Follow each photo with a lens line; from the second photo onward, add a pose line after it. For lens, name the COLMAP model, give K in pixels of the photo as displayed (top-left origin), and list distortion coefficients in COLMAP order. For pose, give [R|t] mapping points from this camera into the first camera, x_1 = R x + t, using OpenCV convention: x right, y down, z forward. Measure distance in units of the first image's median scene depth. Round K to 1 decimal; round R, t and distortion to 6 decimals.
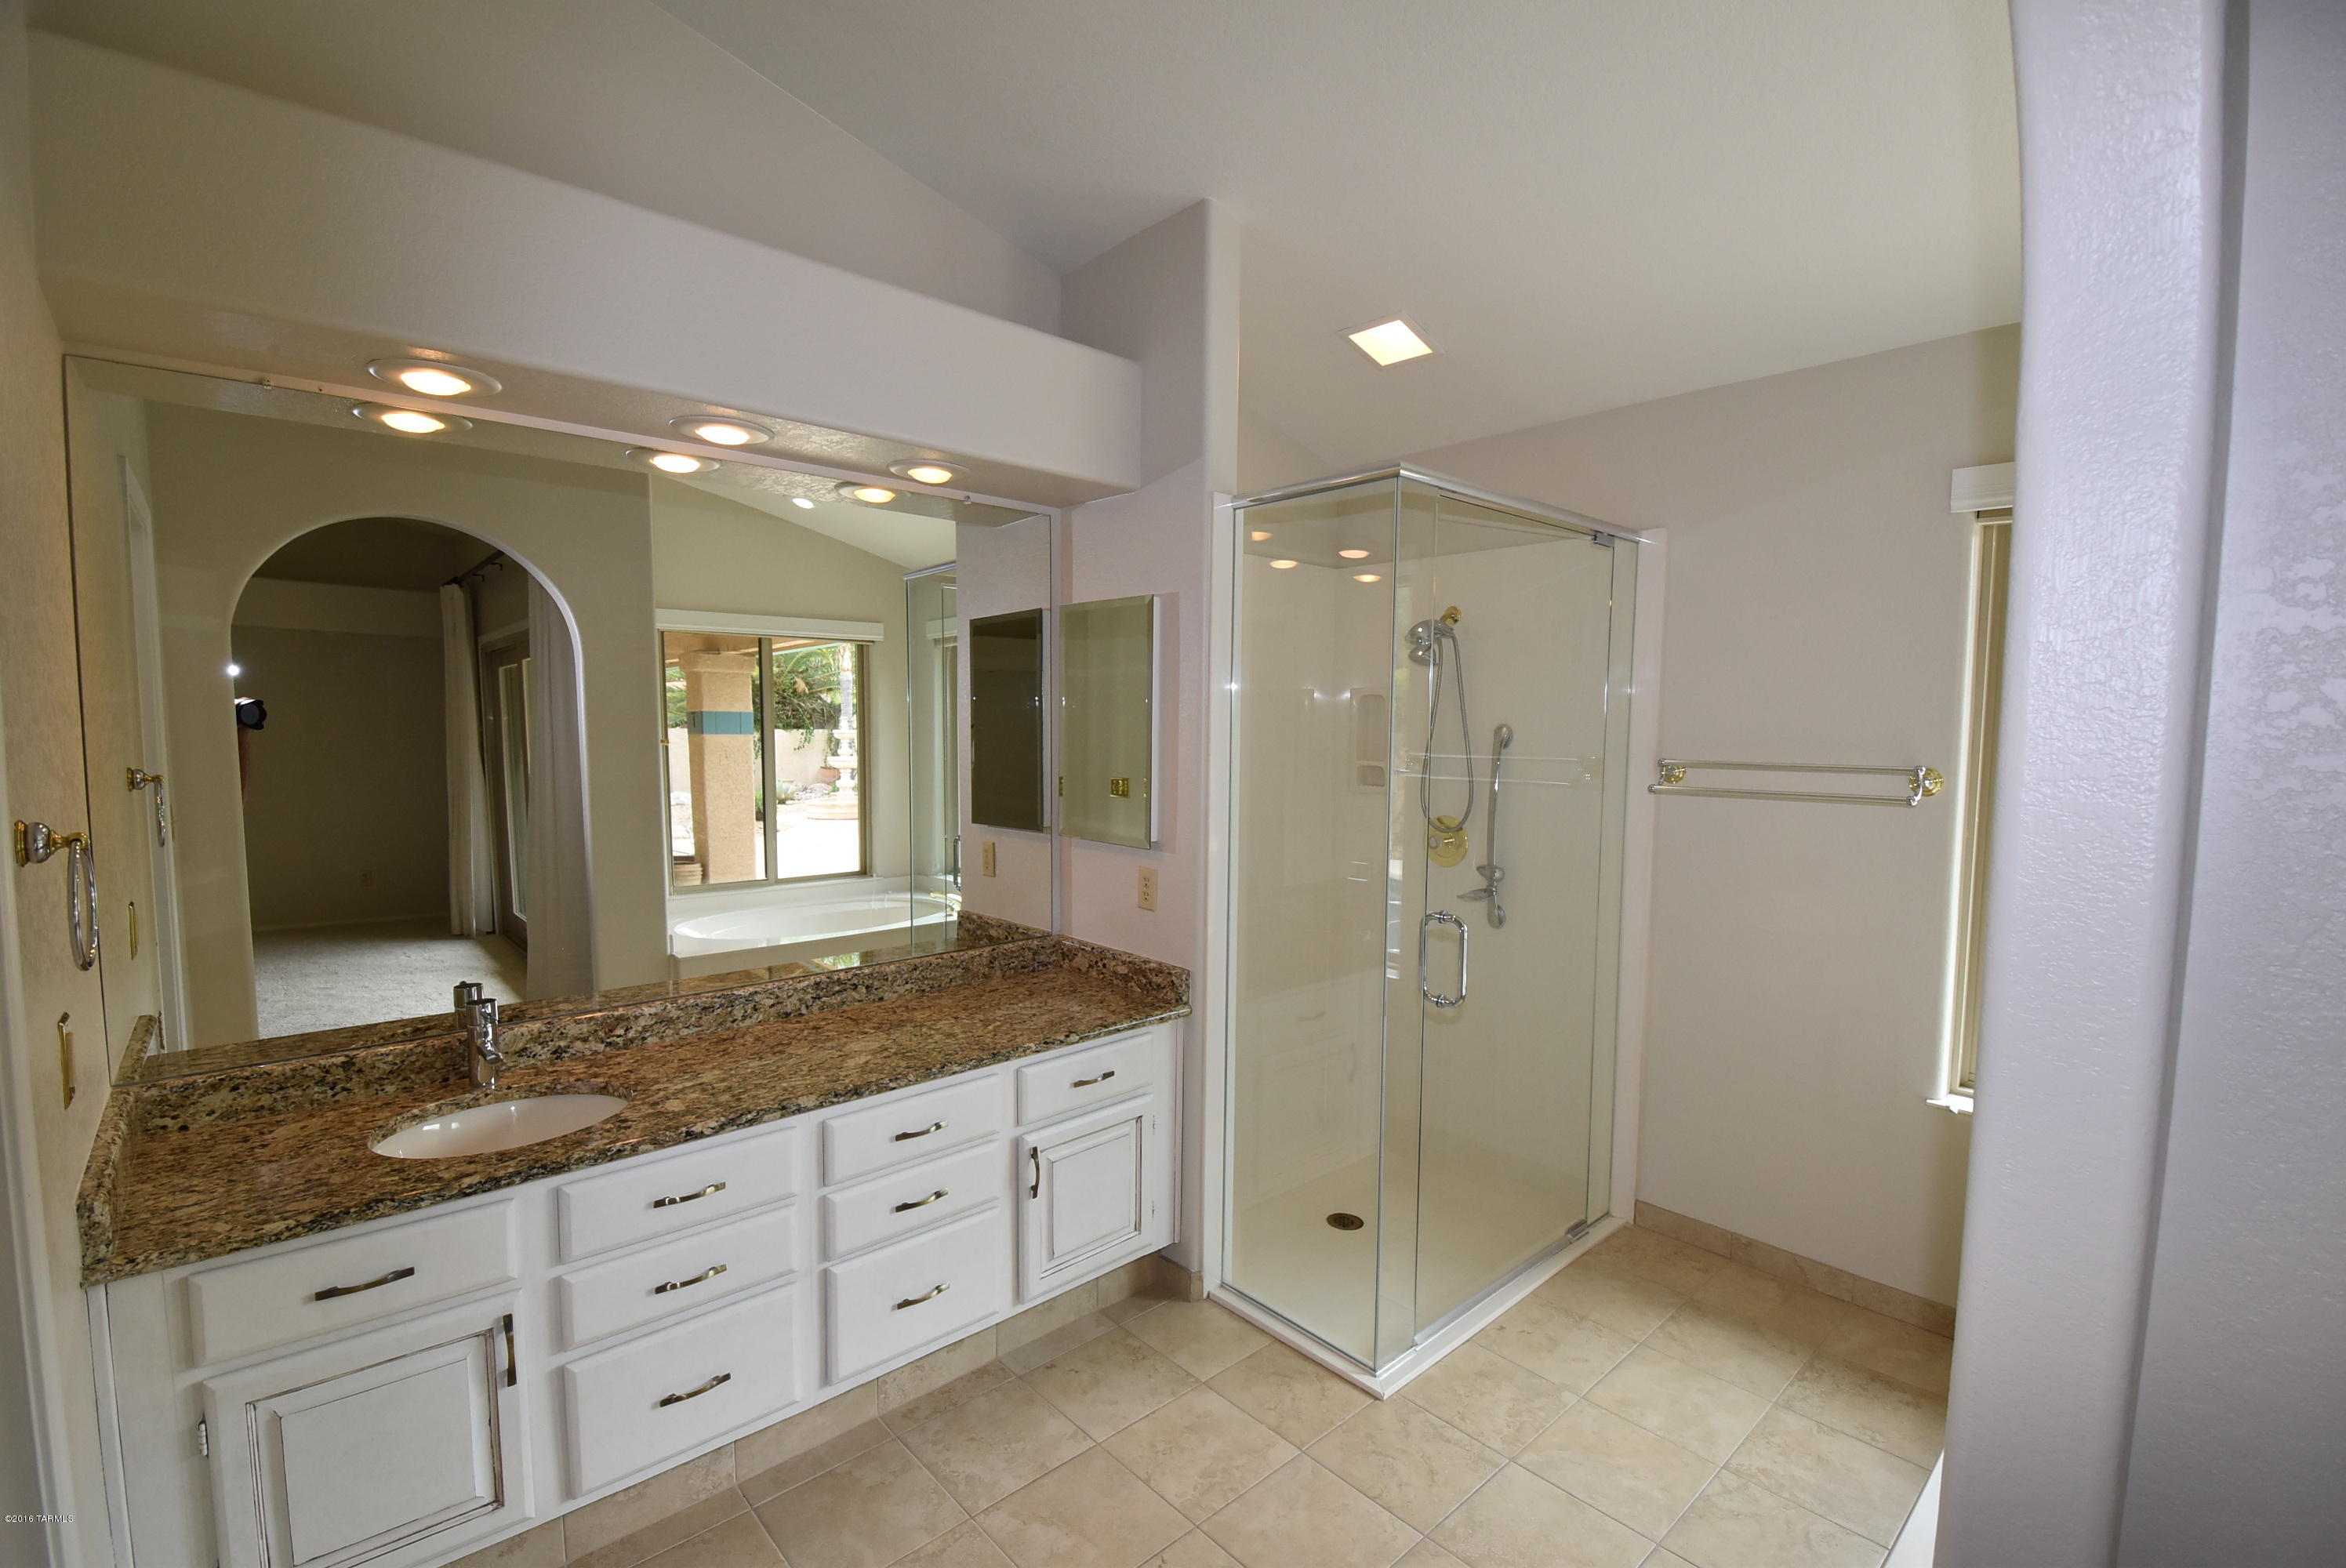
lens RADIAL K [[1023.3, 0, 1182.4], [0, 1023.3, 798.1], [0, 0, 1]] dist [0.014157, -0.022857]
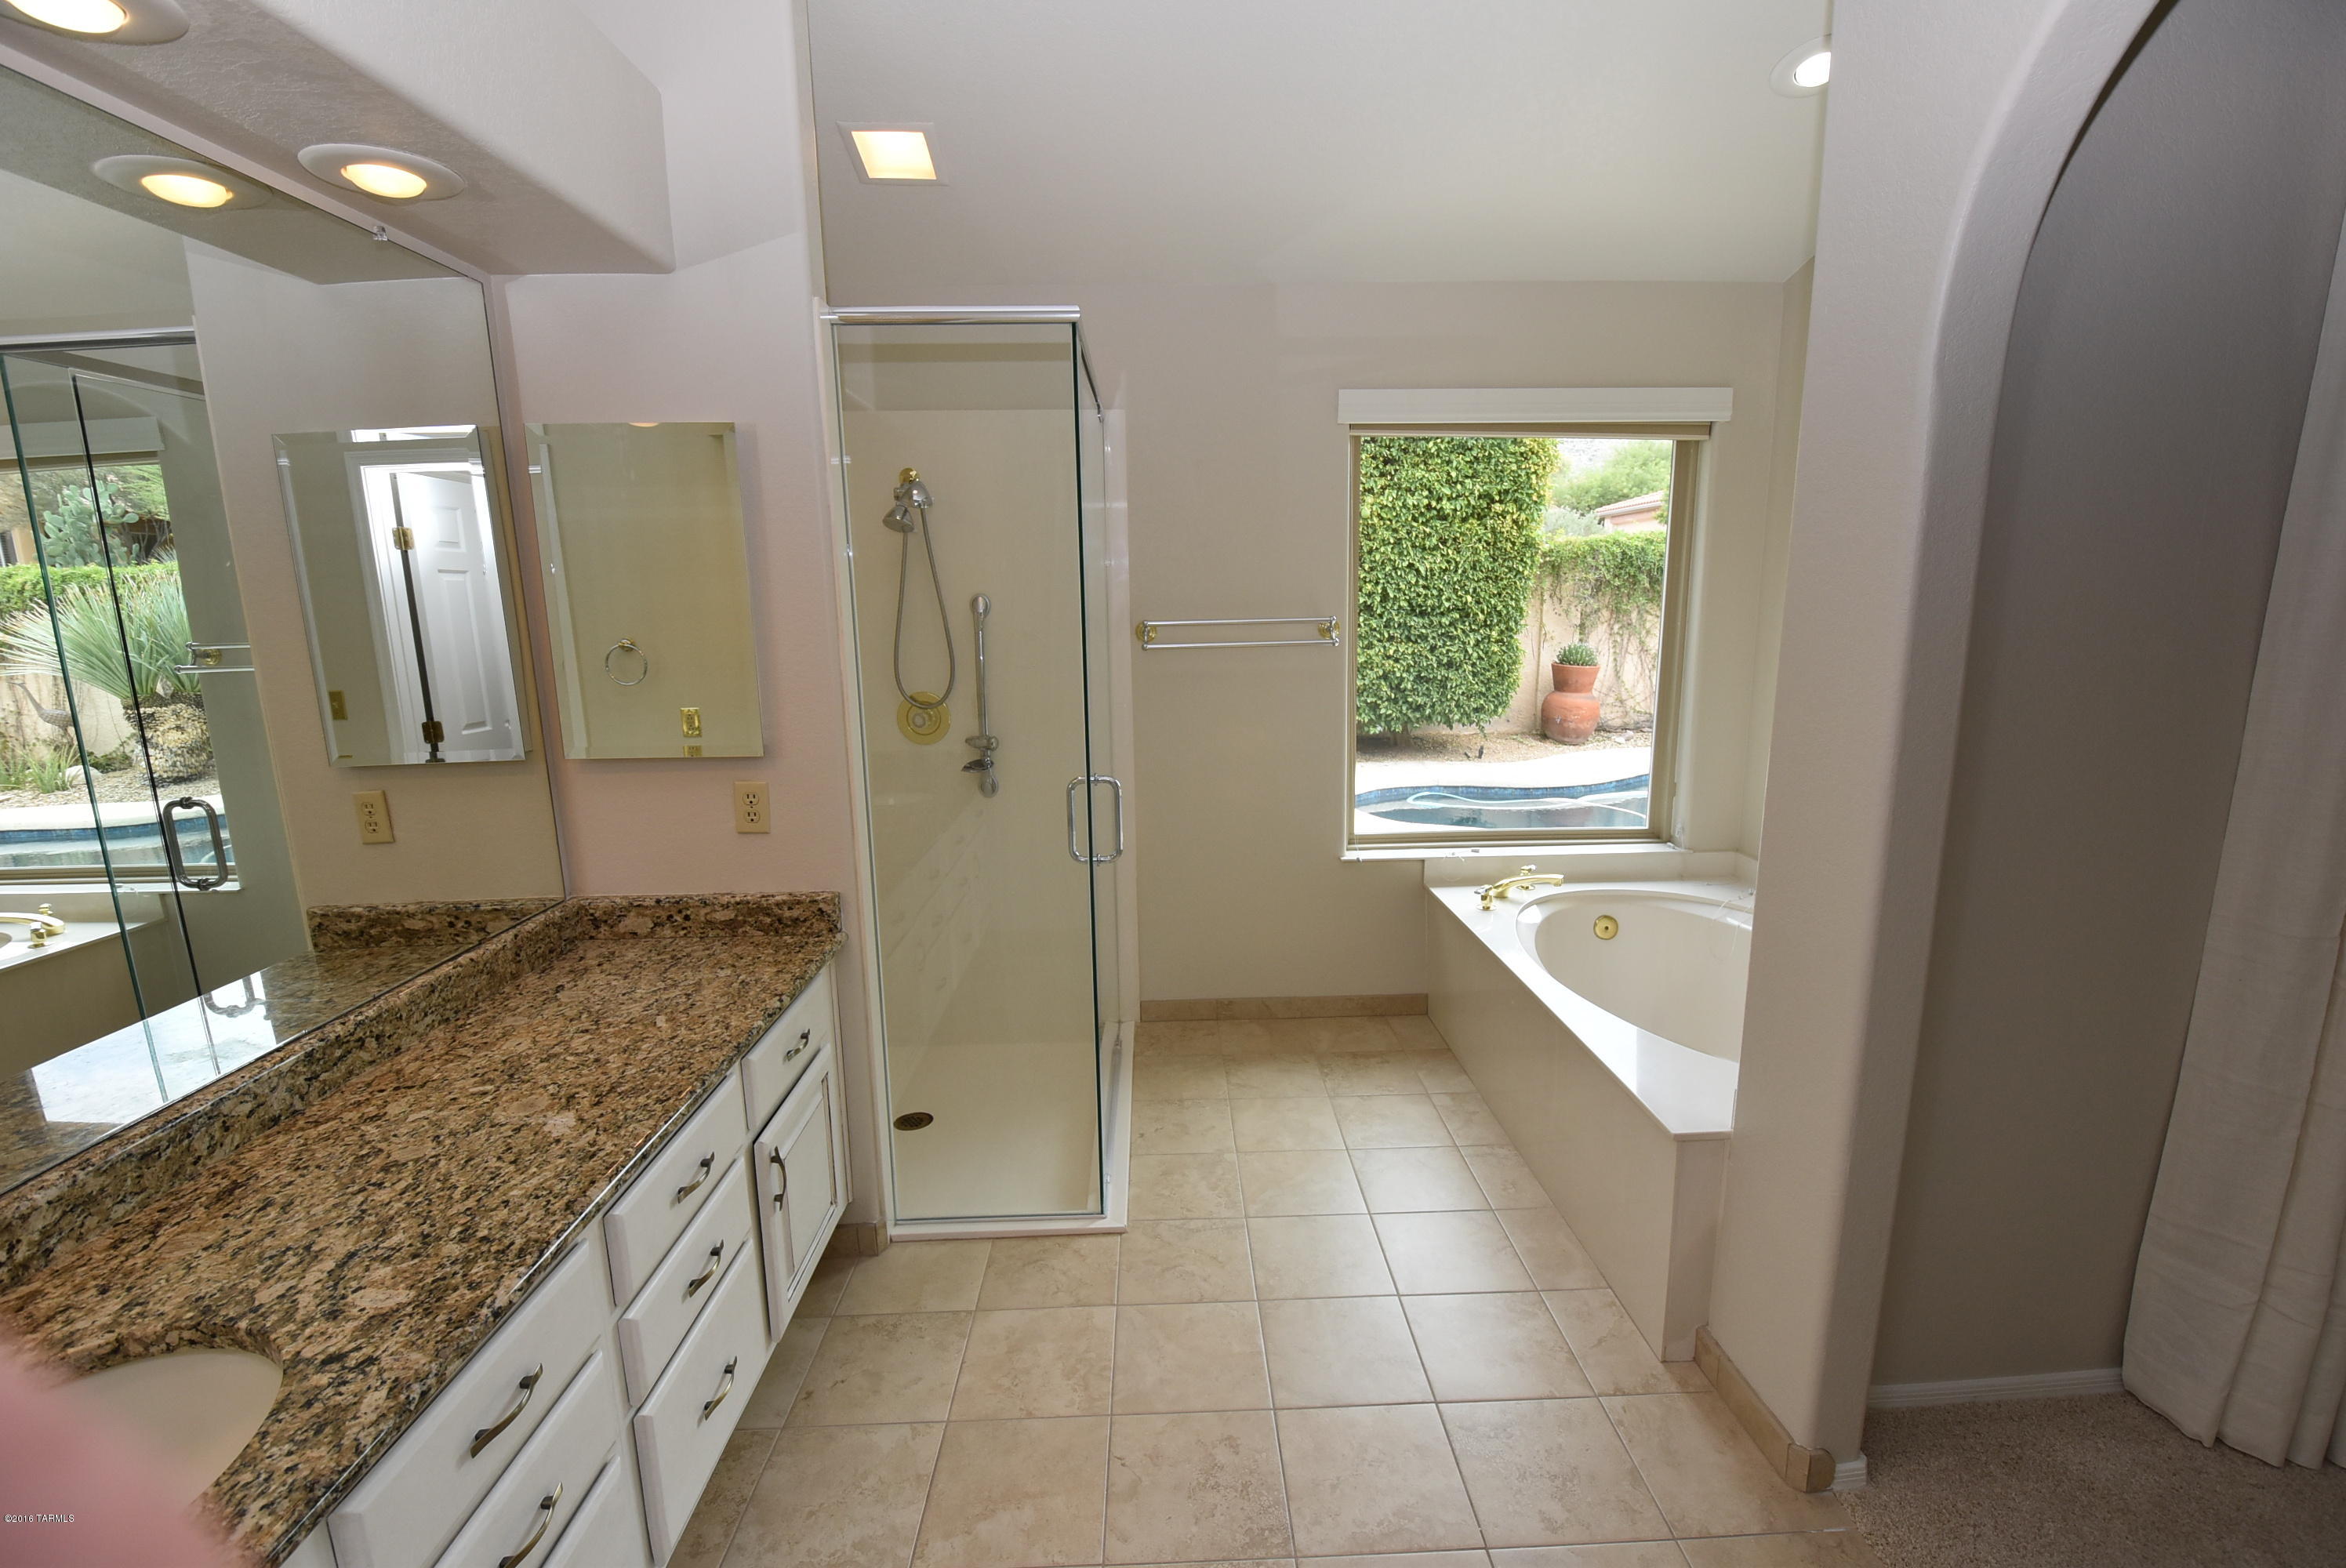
lens RADIAL K [[1019.1, 0, 1169.5], [0, 1019.1, 795.5], [0, 0, 1]] dist [0.015724, -0.020334]
pose [[0.663985, -0.162227, 0.729936, -0.433559], [0.082896, 0.986134, 0.143761, -0.009314], [-0.743137, -0.034947, 0.668227, 0.246555]]
